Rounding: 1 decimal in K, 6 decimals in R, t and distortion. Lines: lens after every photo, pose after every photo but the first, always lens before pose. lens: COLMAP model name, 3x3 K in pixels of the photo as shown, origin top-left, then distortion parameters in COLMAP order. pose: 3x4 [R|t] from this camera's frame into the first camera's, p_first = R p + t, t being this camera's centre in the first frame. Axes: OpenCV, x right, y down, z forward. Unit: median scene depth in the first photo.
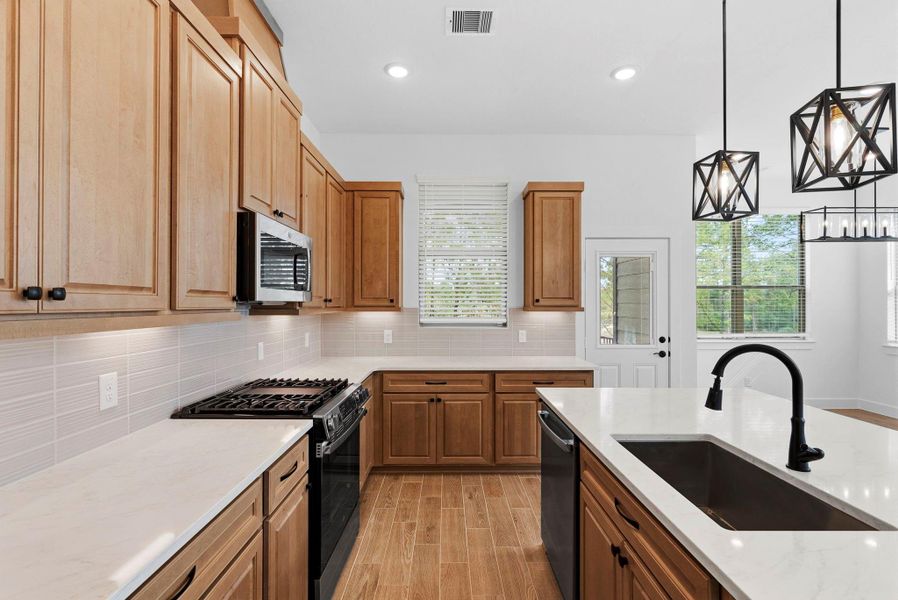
lens RADIAL K [[421.2, 0, 446.0], [0, 421.2, 302.0], [0, 0, 1]] dist [0.000353, 0.000267]
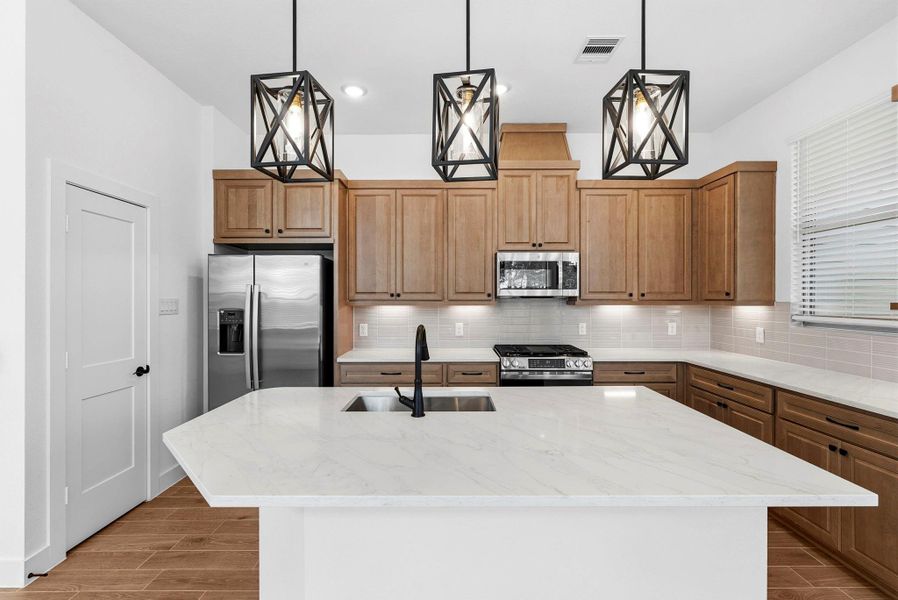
lens RADIAL K [[406.2, 0, 449.7], [0, 406.2, 301.8], [0, 0, 1]] dist [-0.001585, 0.000522]
pose [[0.009059, 0.009925, -0.999910, 0.825911], [0.004858, 0.999939, 0.009969, 0.002460], [0.999947, -0.004948, 0.009010, 0.411539]]
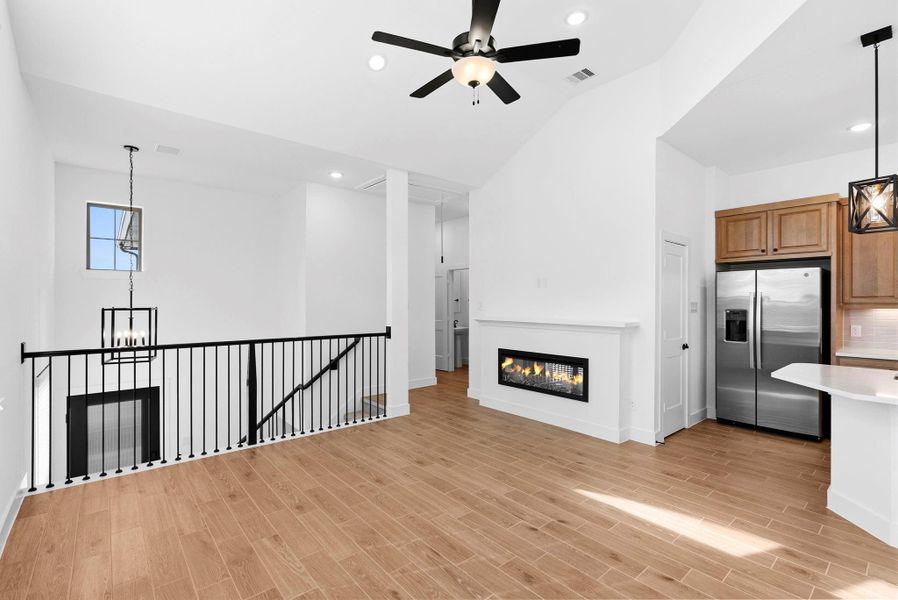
lens RADIAL K [[406.2, 0, 449.7], [0, 406.2, 301.8], [0, 0, 1]] dist [-0.001585, 0.000522]
pose [[-0.755397, 0.003580, -0.655258, 1.450109], [0.005410, 0.999985, -0.000773, -0.003302], [0.655246, -0.004128, -0.755405, 0.300330]]
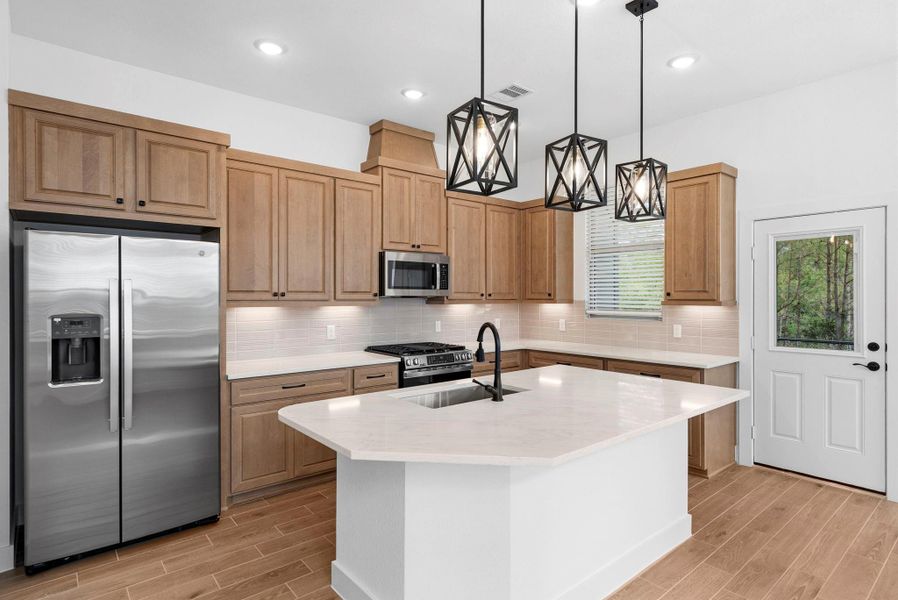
lens RADIAL K [[477.1, 0, 451.2], [0, 477.1, 297.8], [0, 0, 1]] dist [0.003288, 0.000366]
pose [[0.647823, 0.003665, -0.761782, 0.803695], [0.001918, 0.999977, 0.006442, -0.003700], [0.761789, -0.005635, 0.647801, -0.124269]]
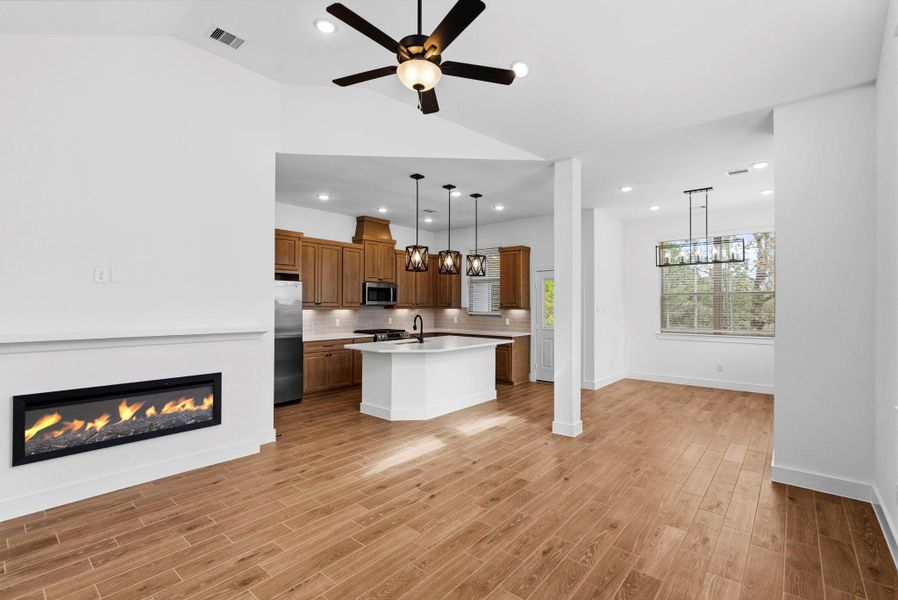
lens RADIAL K [[406.2, 0, 449.7], [0, 406.2, 301.8], [0, 0, 1]] dist [-0.001585, 0.000522]
pose [[0.764928, -0.001145, -0.644115, 1.449439], [-0.001708, 0.999991, -0.003806, -0.008141], [0.644113, 0.004011, 0.764919, -0.792495]]
